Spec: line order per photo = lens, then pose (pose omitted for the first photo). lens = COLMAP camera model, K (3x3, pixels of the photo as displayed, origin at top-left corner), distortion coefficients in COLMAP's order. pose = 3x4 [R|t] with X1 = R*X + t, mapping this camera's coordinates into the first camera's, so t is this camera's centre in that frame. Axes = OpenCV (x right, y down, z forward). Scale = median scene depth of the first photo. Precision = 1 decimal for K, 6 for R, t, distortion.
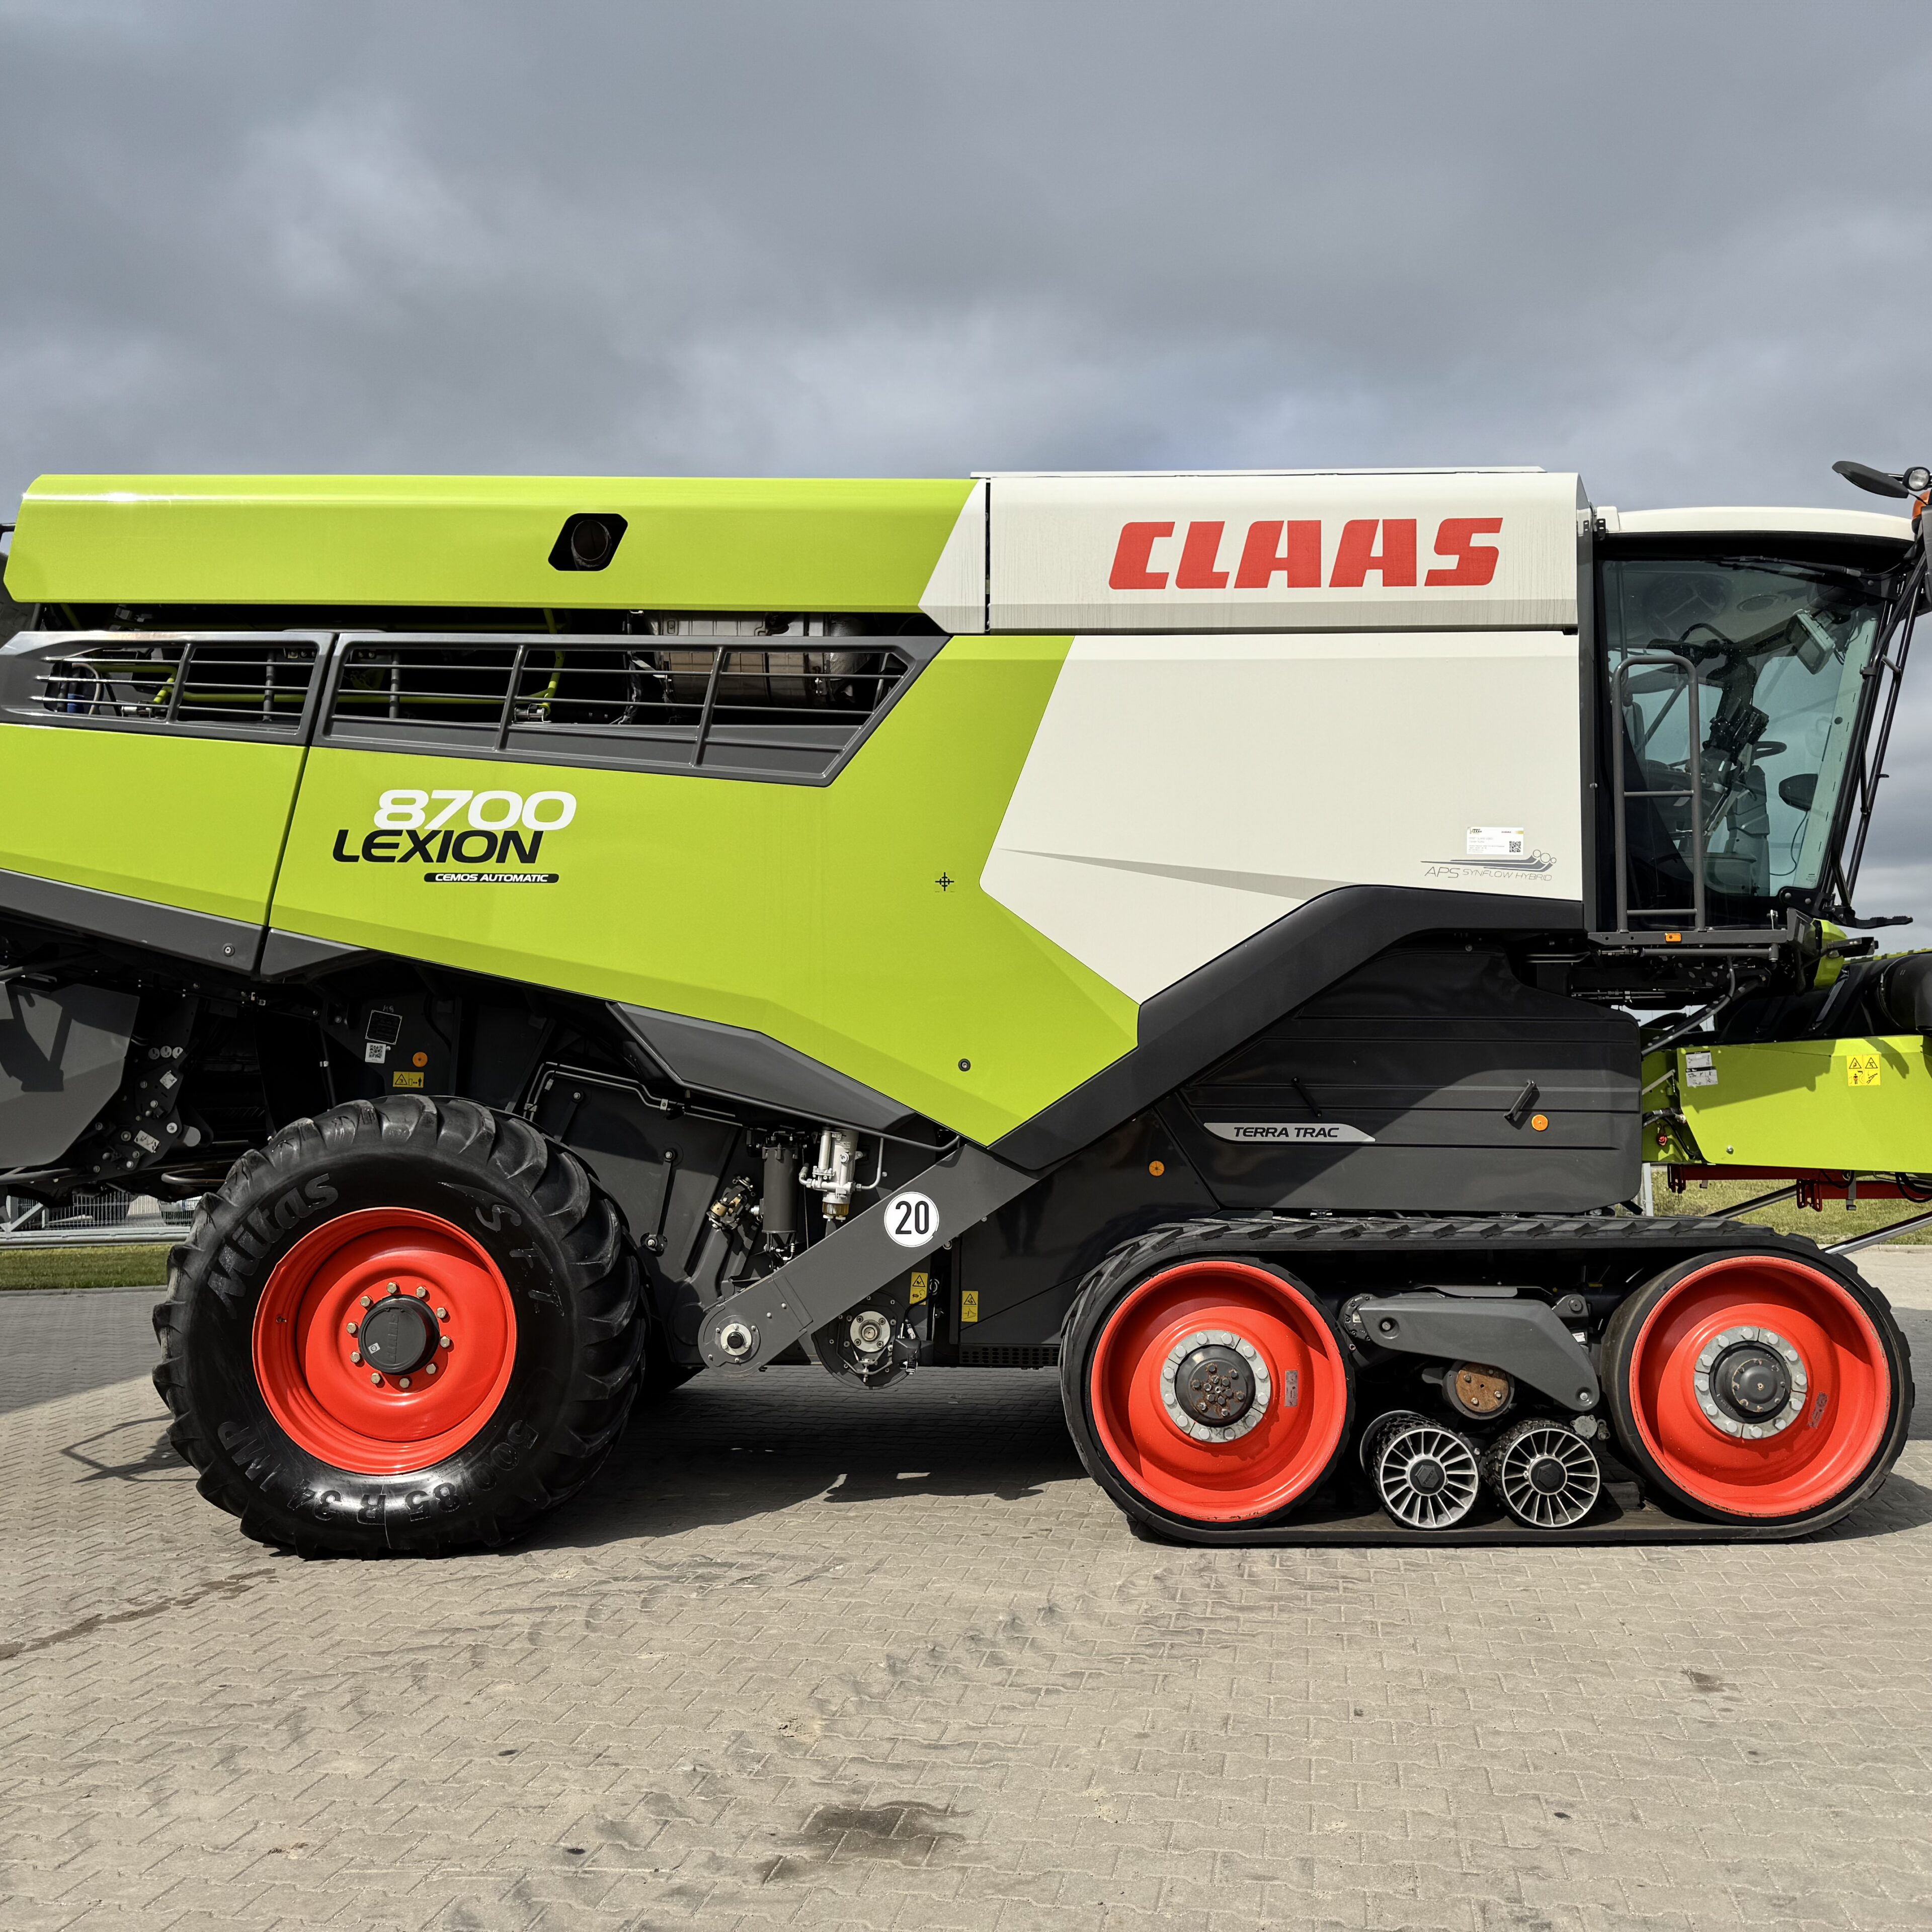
lens RADIAL K [[1717.7, 0, 966.0], [0, 1717.7, 966.0], [0, 0, 1]] dist [0.136767, -0.215103]
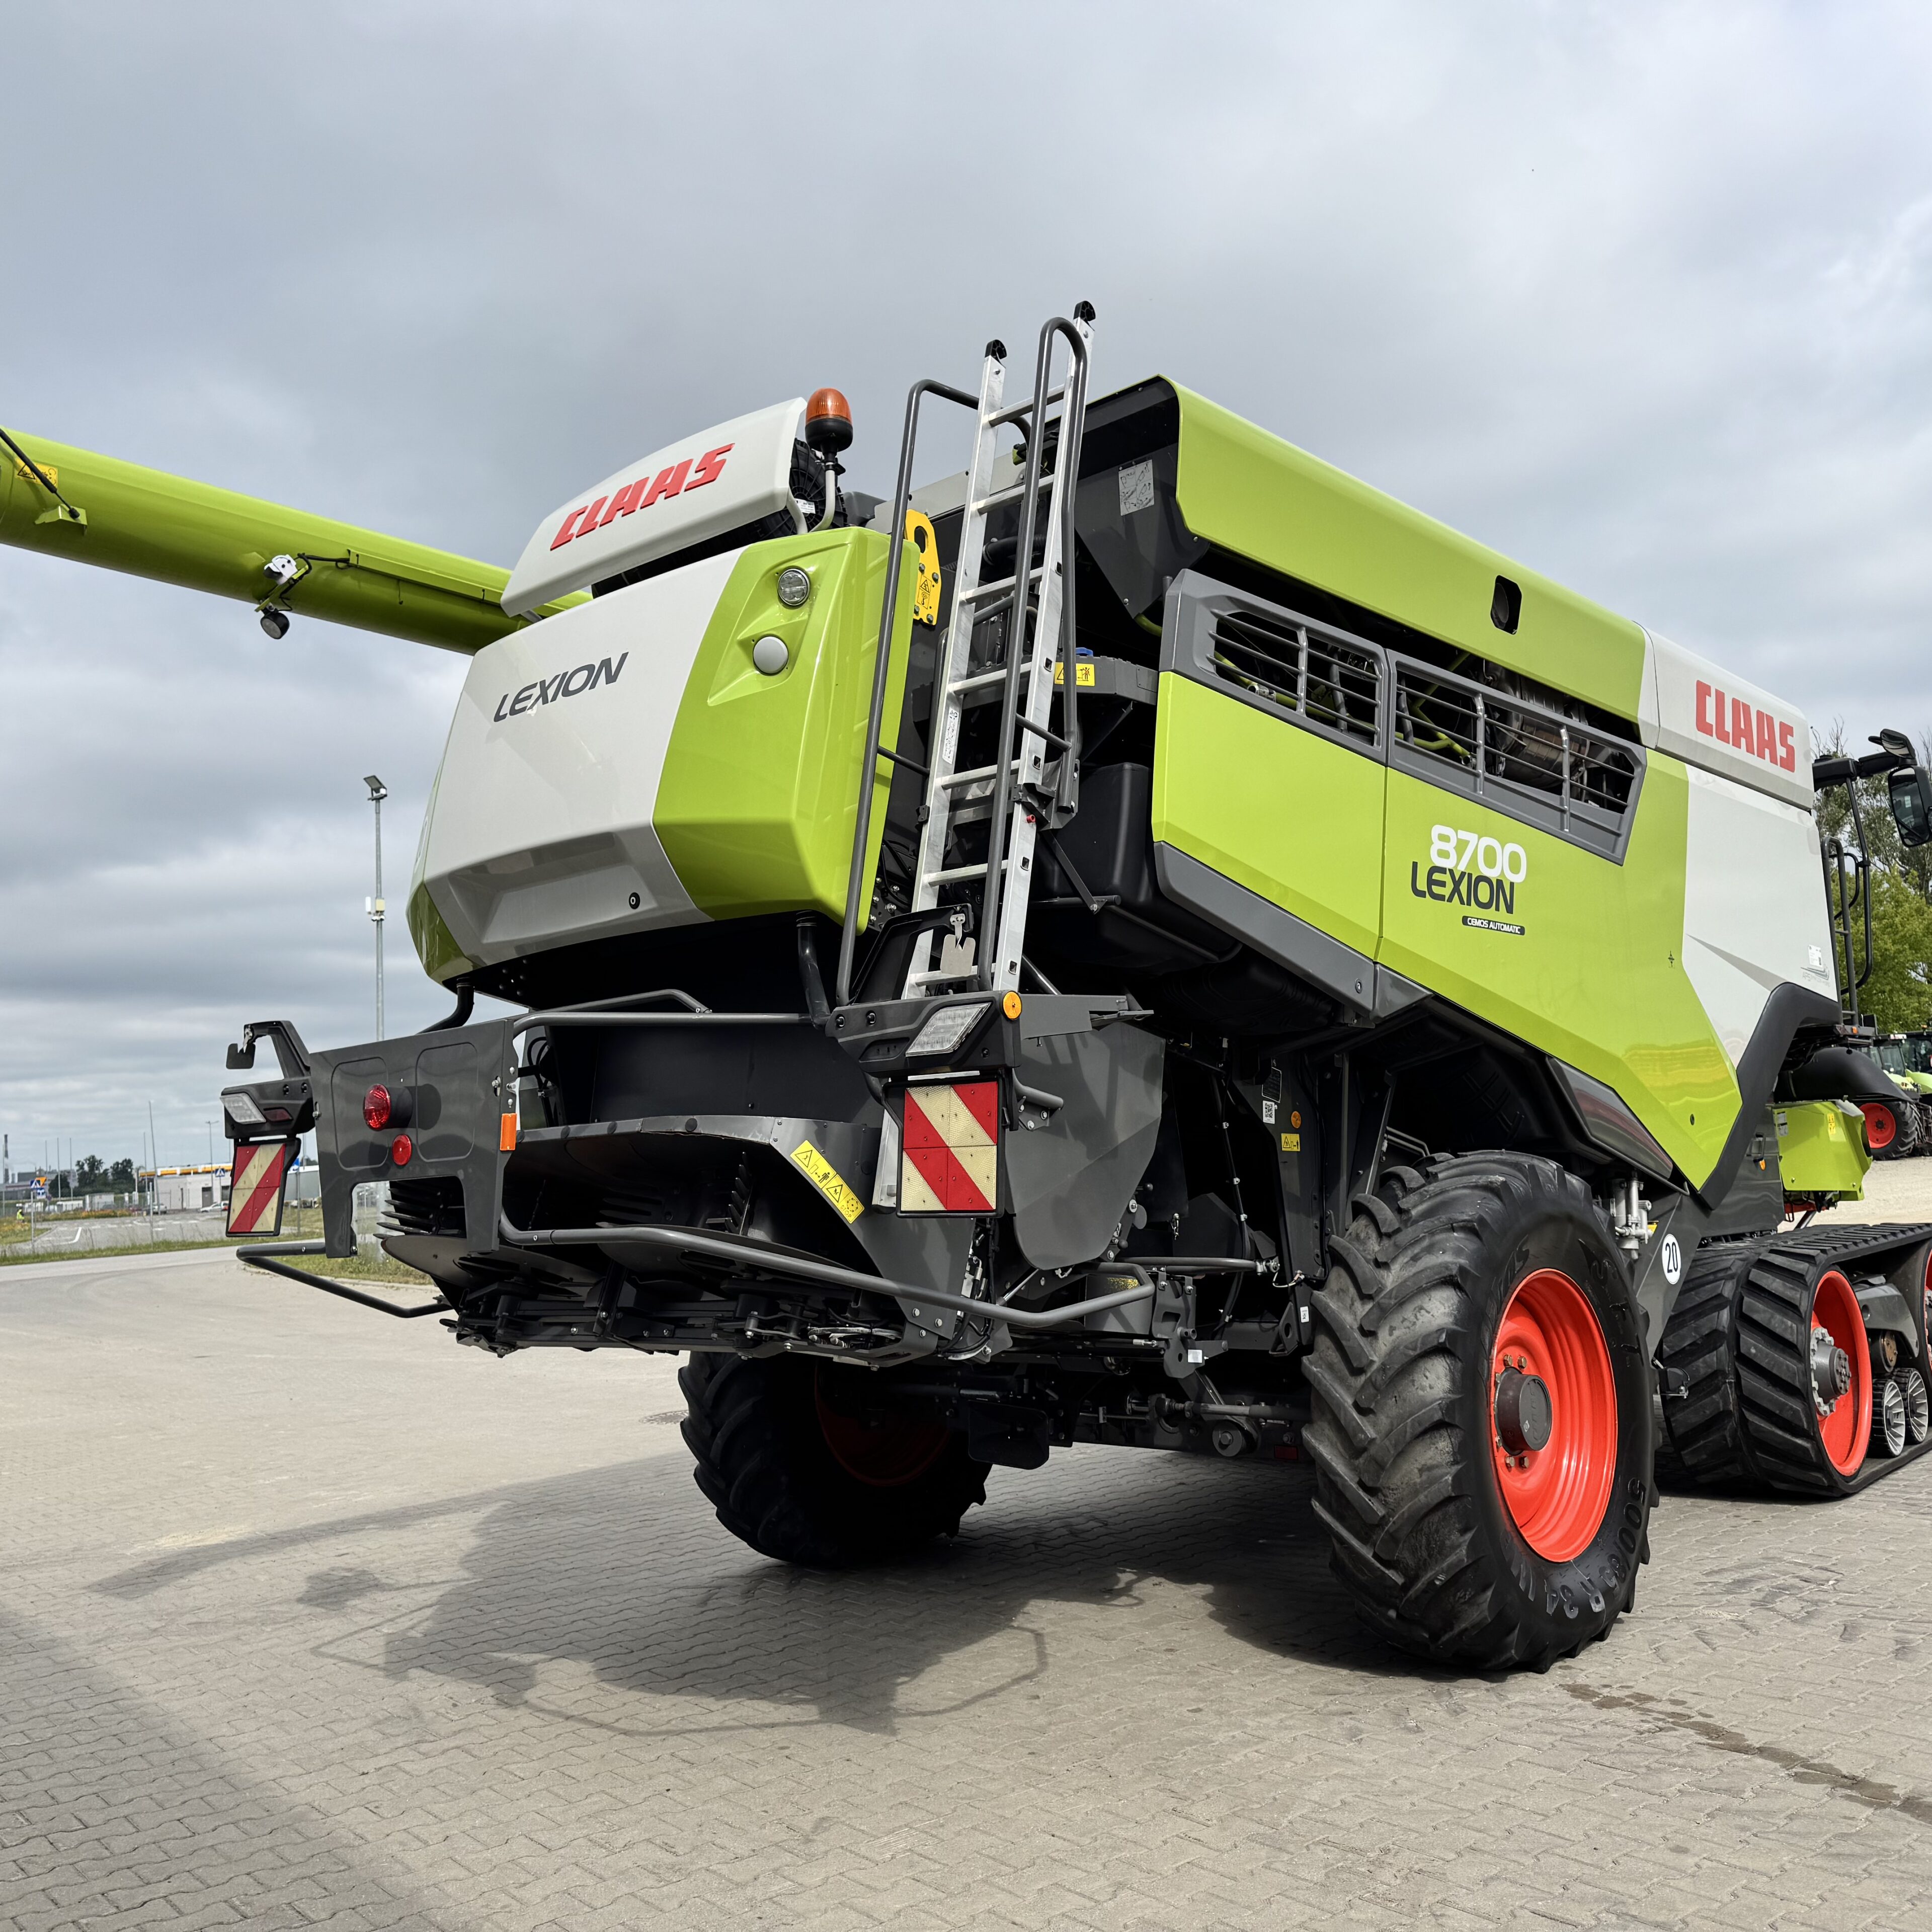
lens RADIAL K [[1773.5, 0, 996.0], [0, 1773.5, 949.3], [0, 0, 1]] dist [0.115971, -0.108543]
pose [[0.648248, 0.066963, 0.758479, -1.212058], [-0.007849, 0.996660, -0.081283, 0.045913], [-0.761389, 0.046738, 0.646609, 0.564113]]
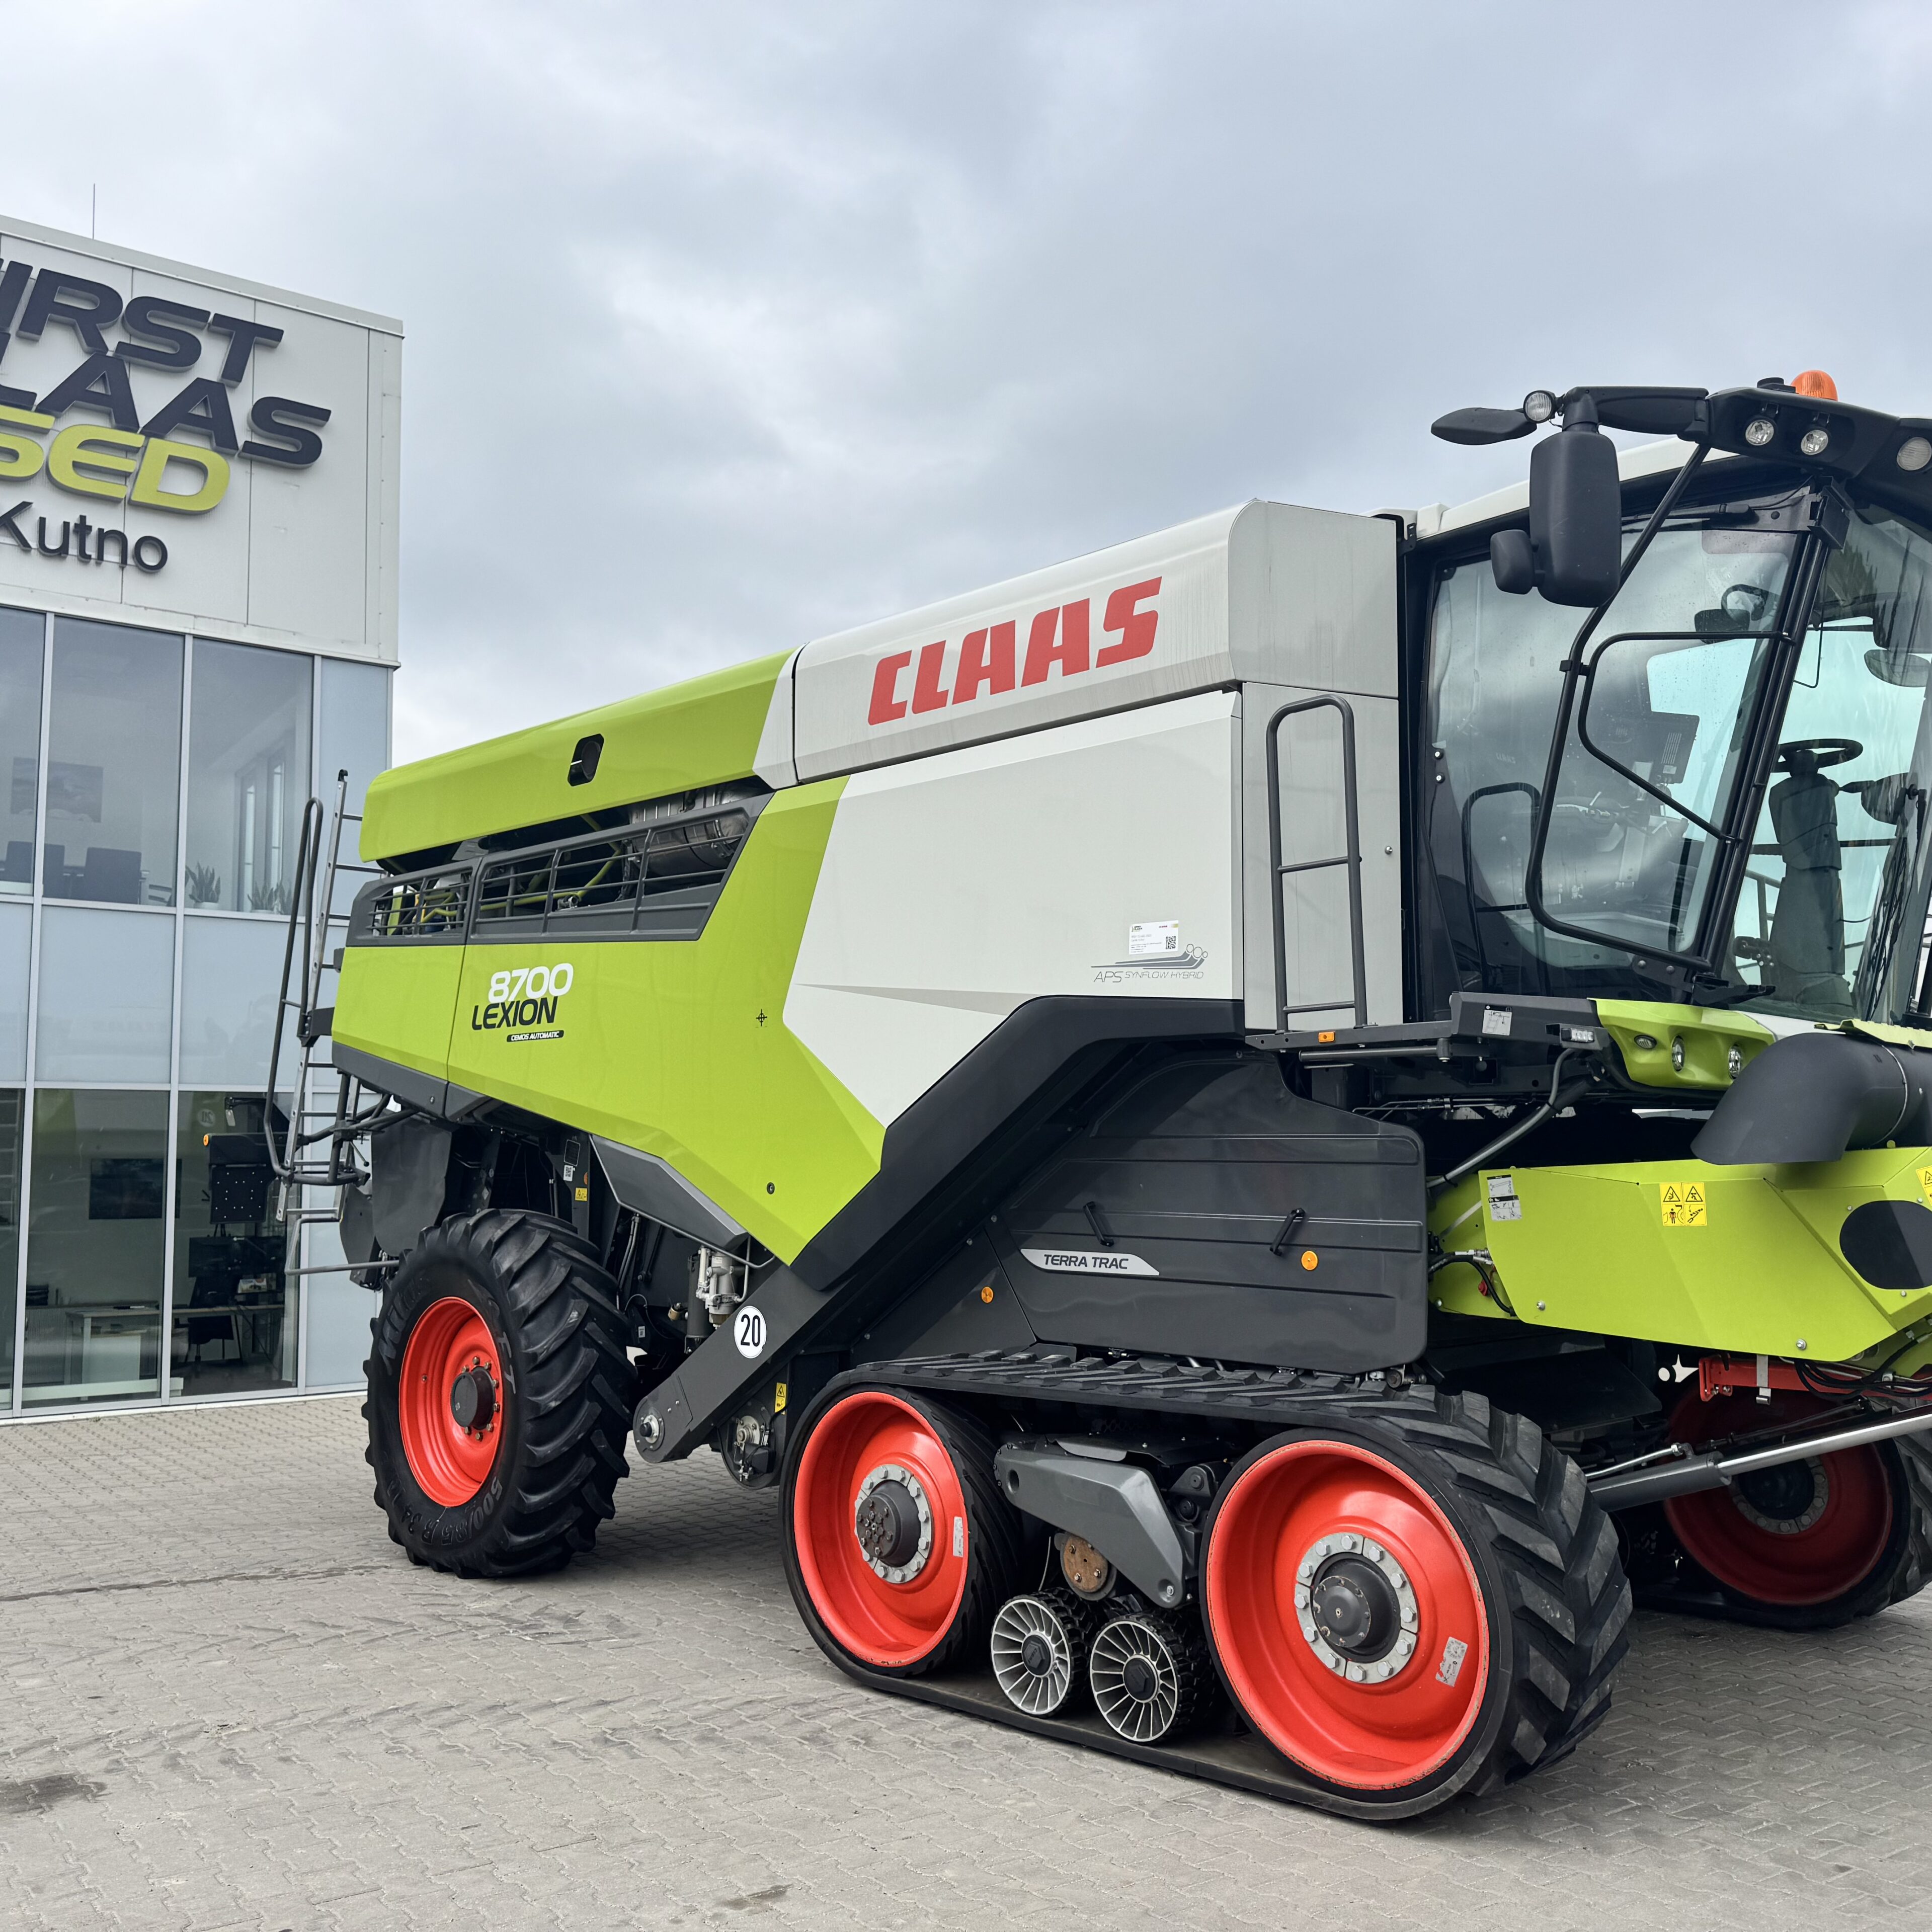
lens RADIAL K [[1773.5, 0, 996.0], [0, 1773.5, 949.3], [0, 0, 1]] dist [0.115971, -0.108543]
pose [[0.724014, -0.083414, -0.684723, 0.864899], [0.046095, 0.996293, -0.072631, -0.003903], [0.688244, 0.021023, 0.725175, 0.285507]]
